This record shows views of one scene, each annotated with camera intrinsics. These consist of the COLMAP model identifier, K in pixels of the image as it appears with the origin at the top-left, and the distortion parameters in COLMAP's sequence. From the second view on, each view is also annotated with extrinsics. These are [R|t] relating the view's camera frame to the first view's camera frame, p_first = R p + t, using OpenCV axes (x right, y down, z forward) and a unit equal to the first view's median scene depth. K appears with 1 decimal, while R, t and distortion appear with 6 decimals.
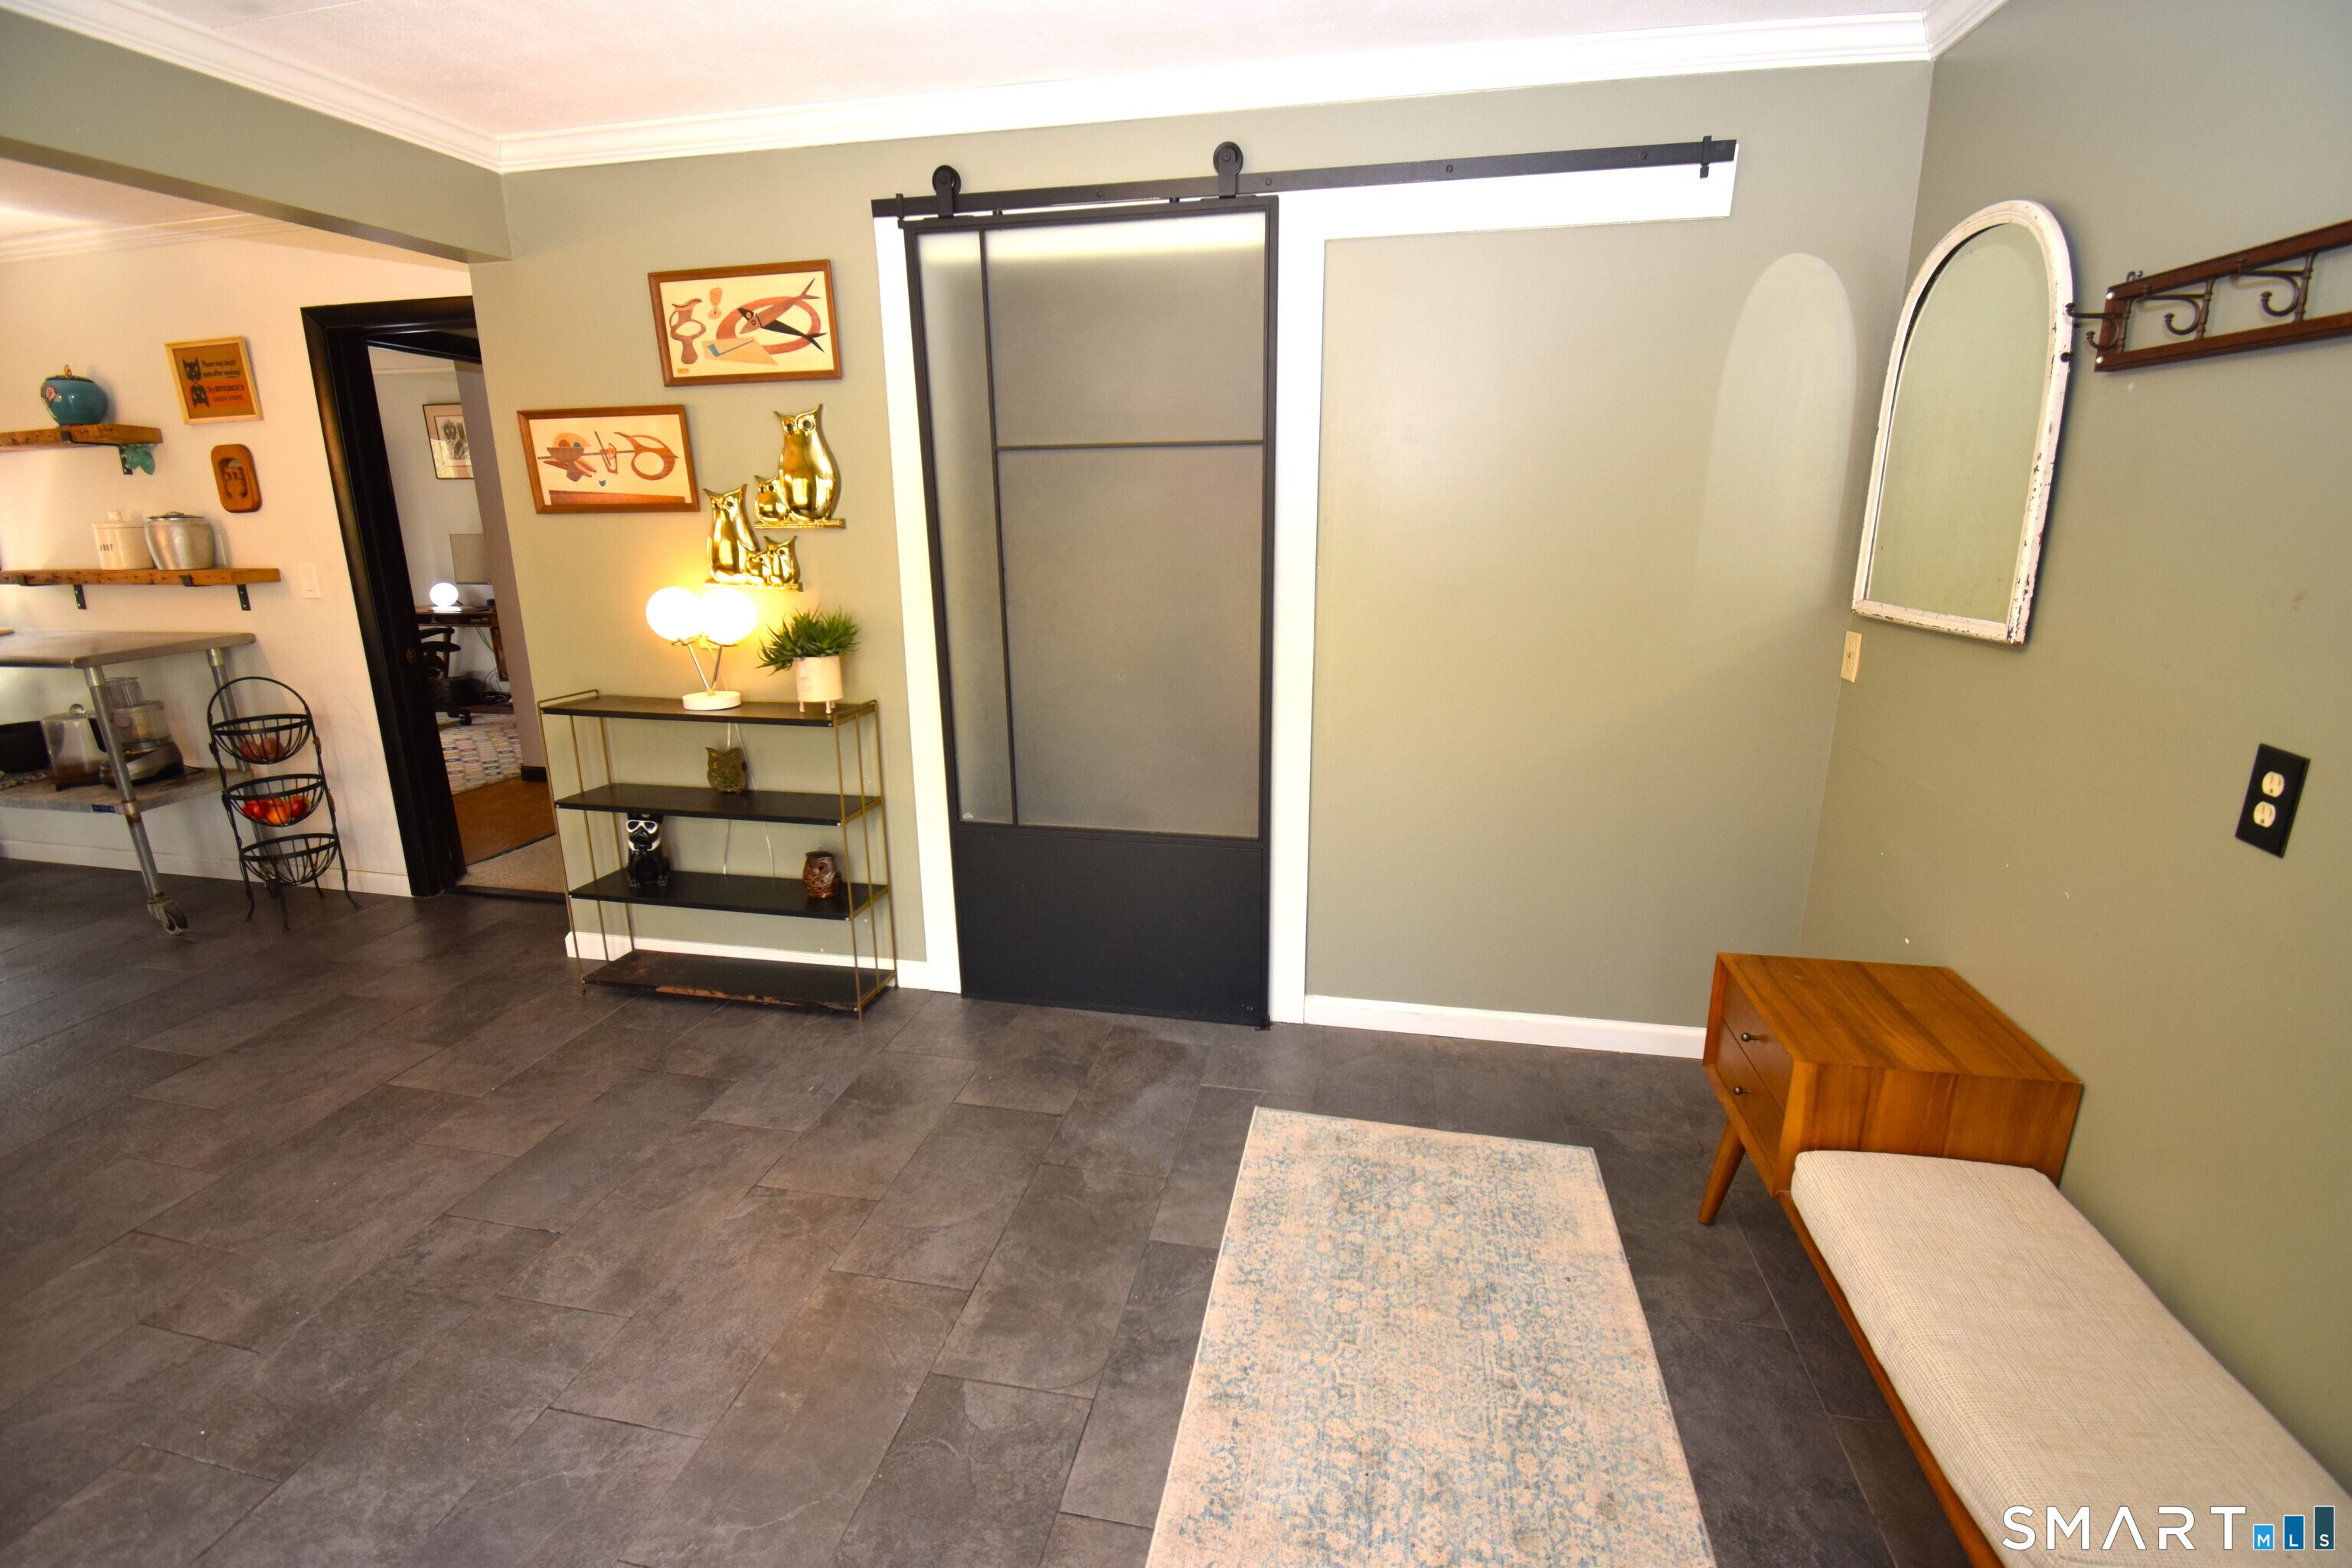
lens RADIAL K [[1034.5, 0, 1176.0], [0, 1034.5, 784.0], [0, 0, 1]] dist [0.018350, -0.024684]
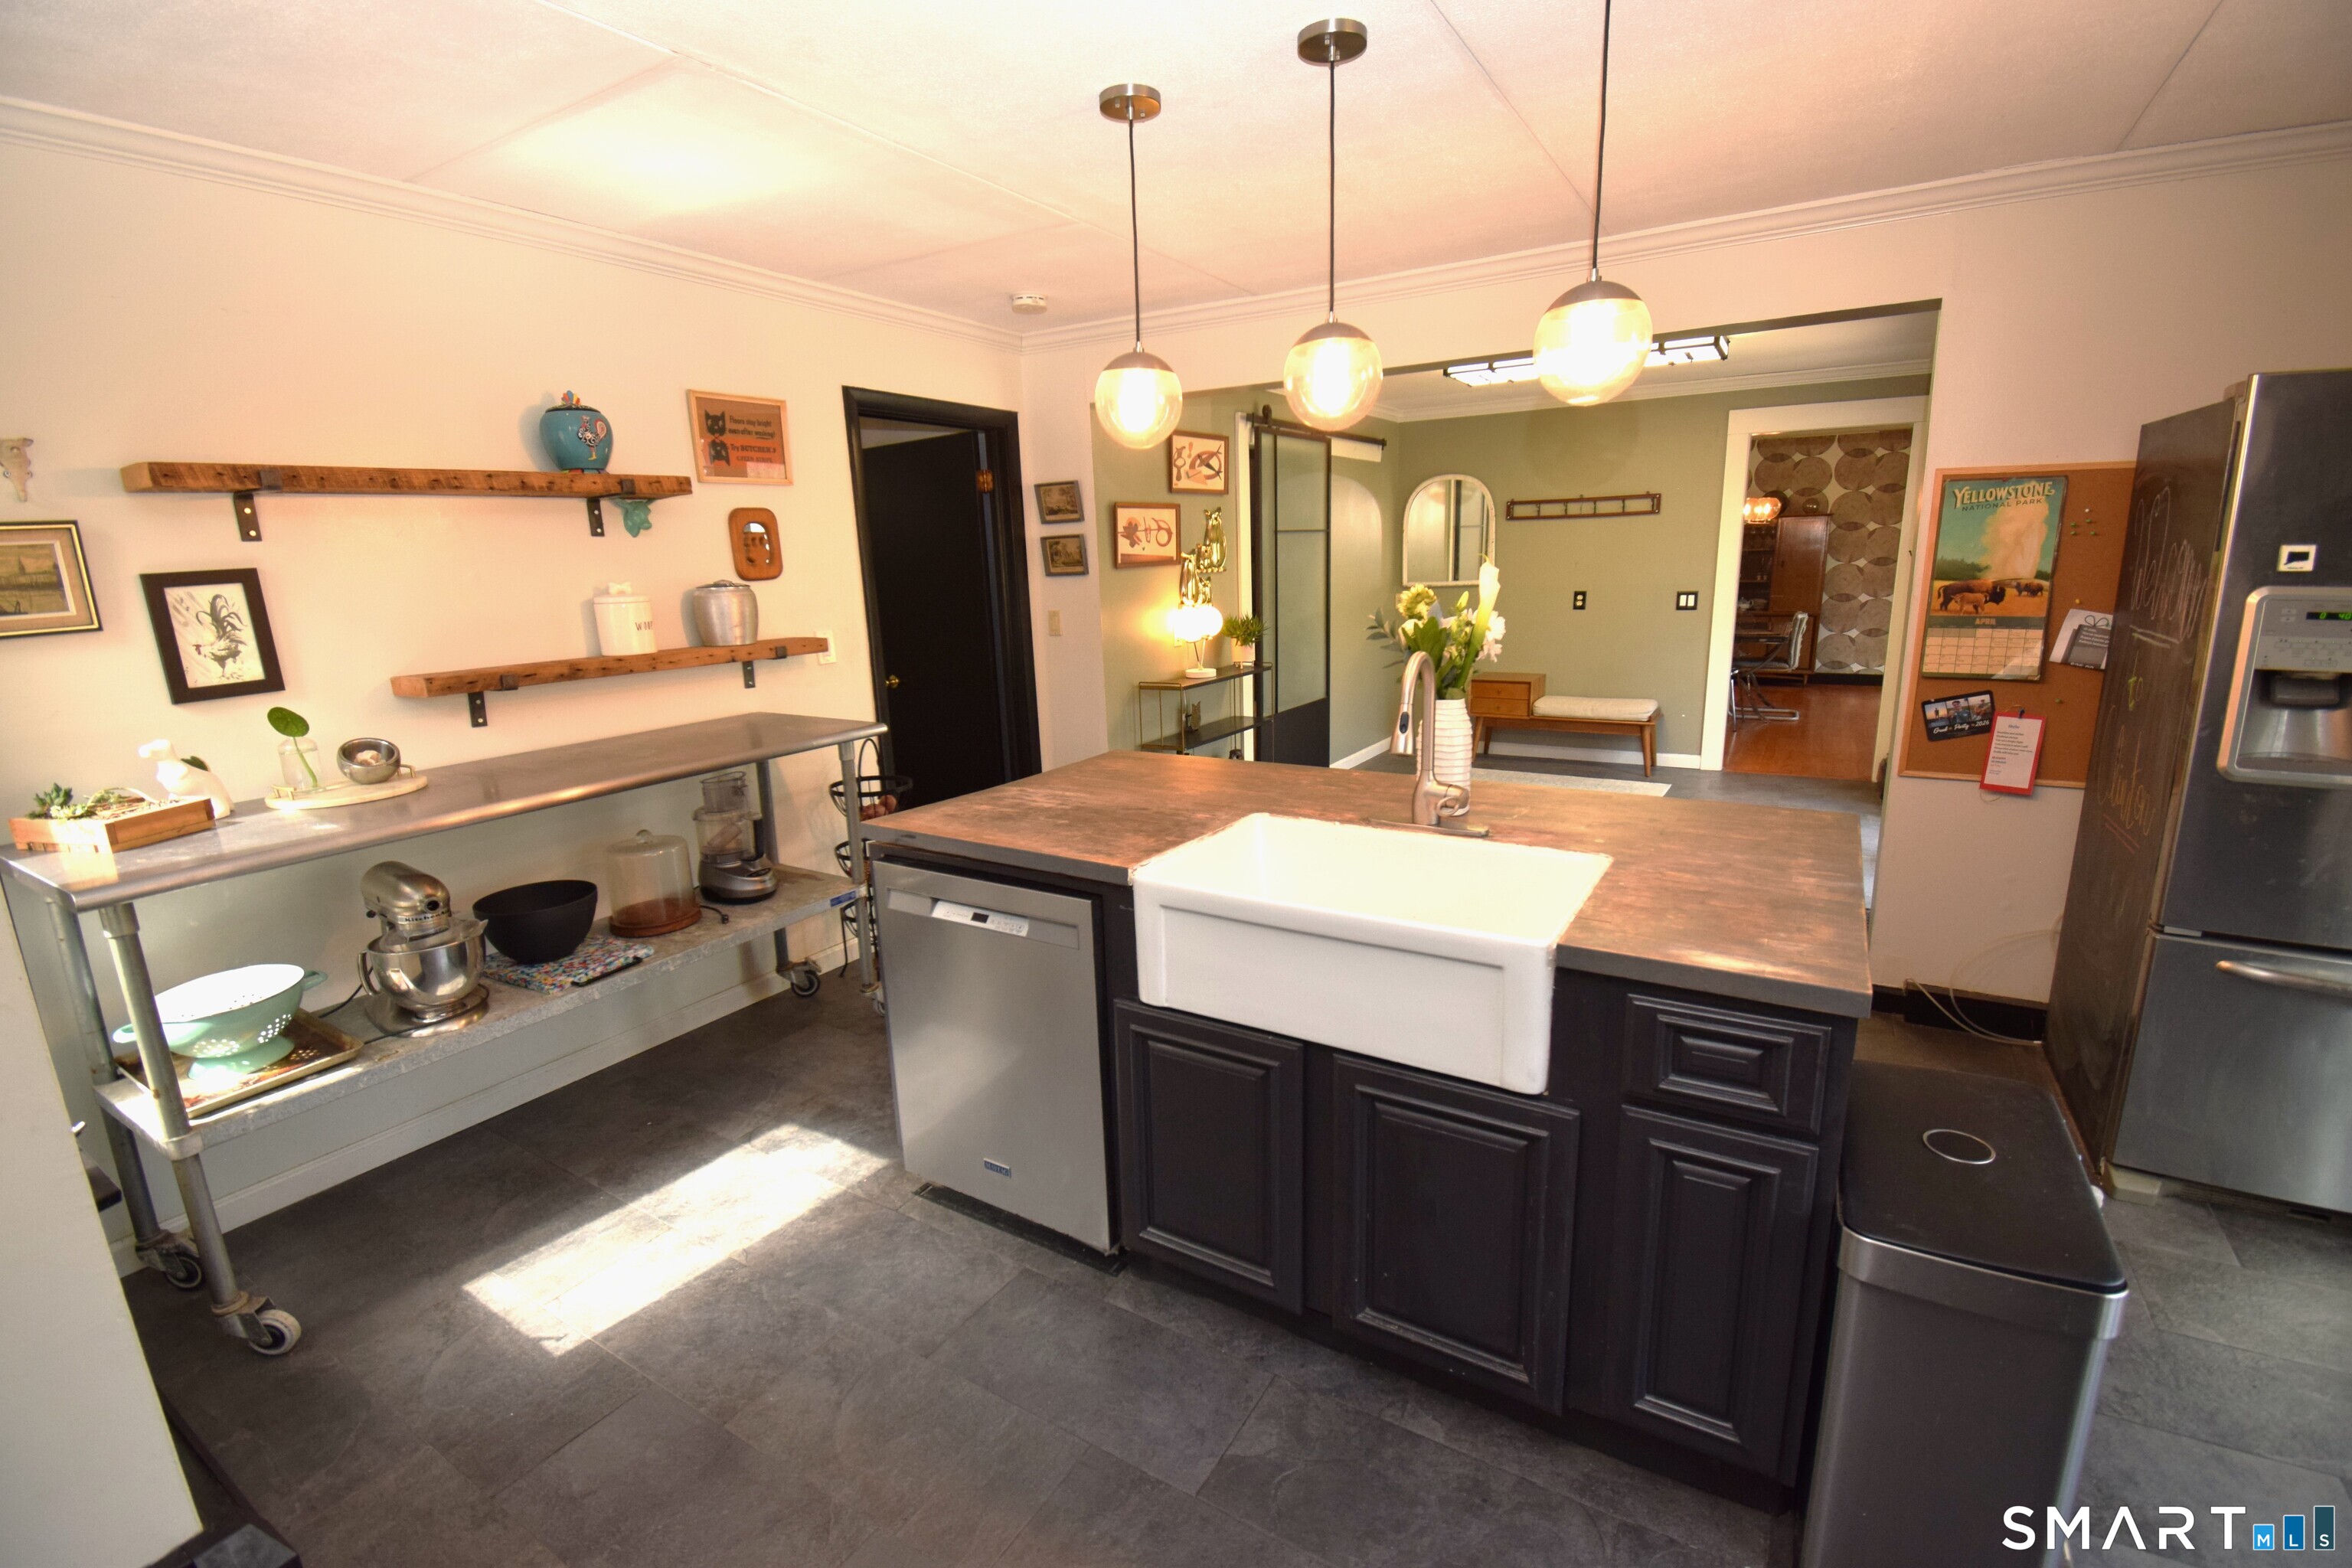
lens RADIAL K [[1034.5, 0, 1176.0], [0, 1034.5, 784.0], [0, 0, 1]] dist [0.018350, -0.024684]
pose [[0.340596, -0.208383, 0.916826, -1.993378], [0.273993, 0.954804, 0.115228, -0.111270], [-0.899401, 0.211958, 0.382298, 0.411249]]
